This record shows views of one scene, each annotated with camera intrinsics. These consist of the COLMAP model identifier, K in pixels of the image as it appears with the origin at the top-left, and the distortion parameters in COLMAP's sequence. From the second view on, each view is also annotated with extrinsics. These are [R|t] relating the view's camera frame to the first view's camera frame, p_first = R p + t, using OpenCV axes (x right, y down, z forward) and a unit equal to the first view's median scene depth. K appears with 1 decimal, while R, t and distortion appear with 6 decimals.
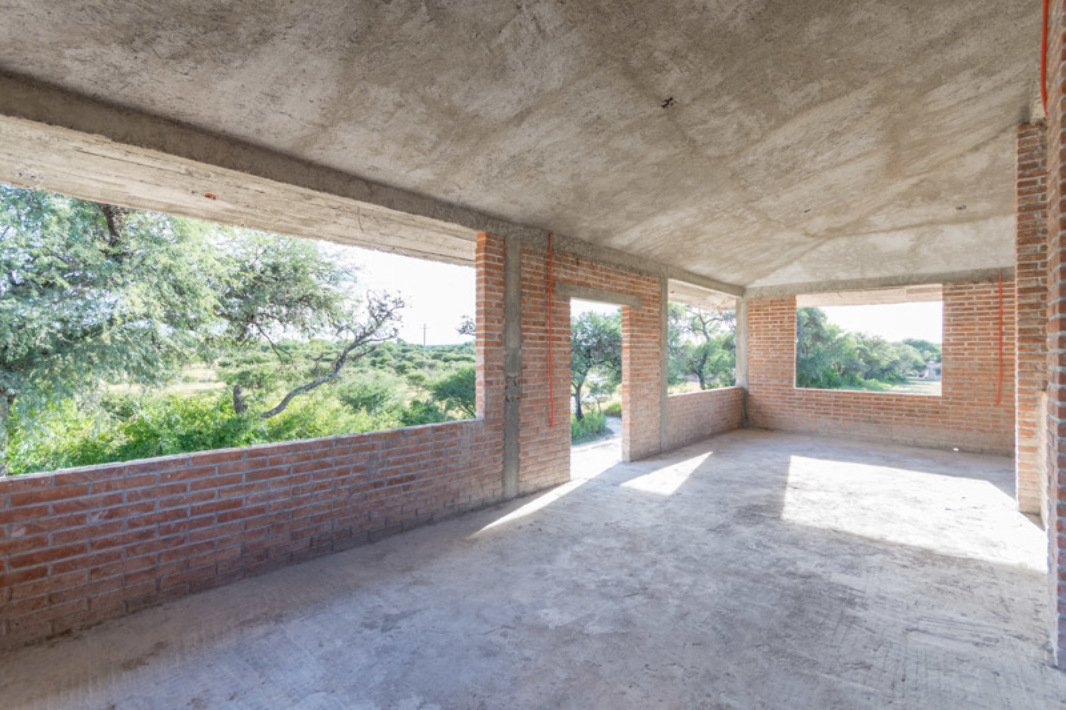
lens RADIAL K [[525.9, 0, 533.0], [0, 525.9, 355.0], [0, 0, 1]] dist [0.000715, 0.000517]
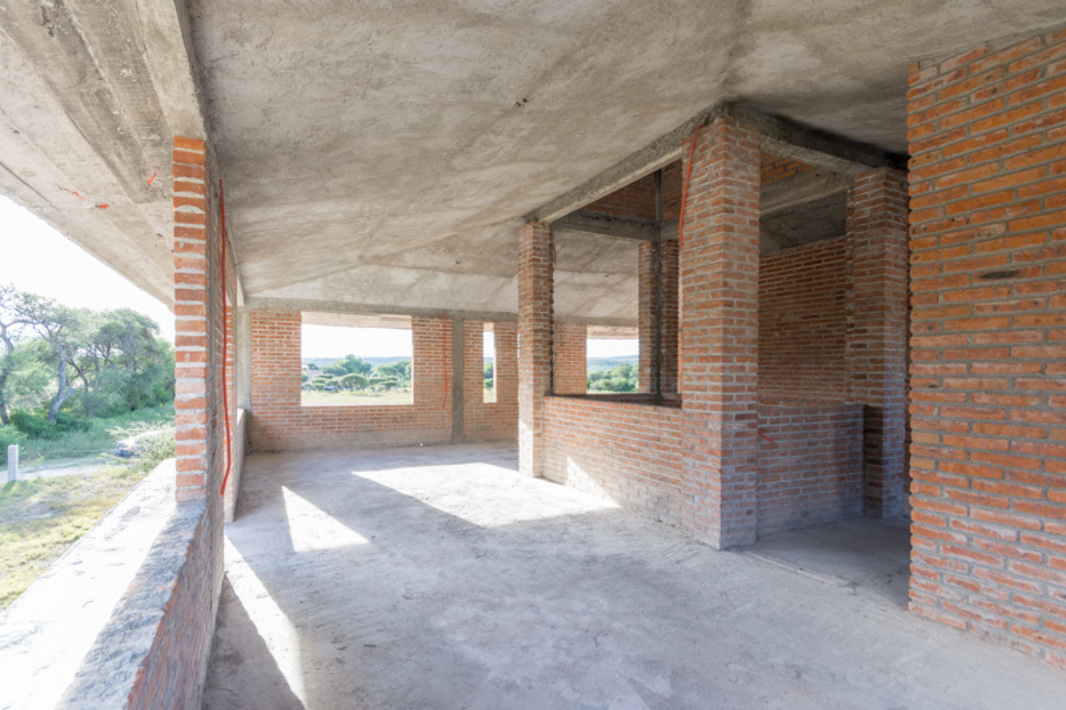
lens RADIAL K [[499.4, 0, 531.9], [0, 499.4, 373.8], [0, 0, 1]] dist [0.000542, 0.000112]
pose [[0.361078, -0.005489, 0.932519, -0.399435], [-0.003075, 0.999970, 0.007077, -0.008539], [-0.932530, -0.005422, 0.361051, 0.482059]]
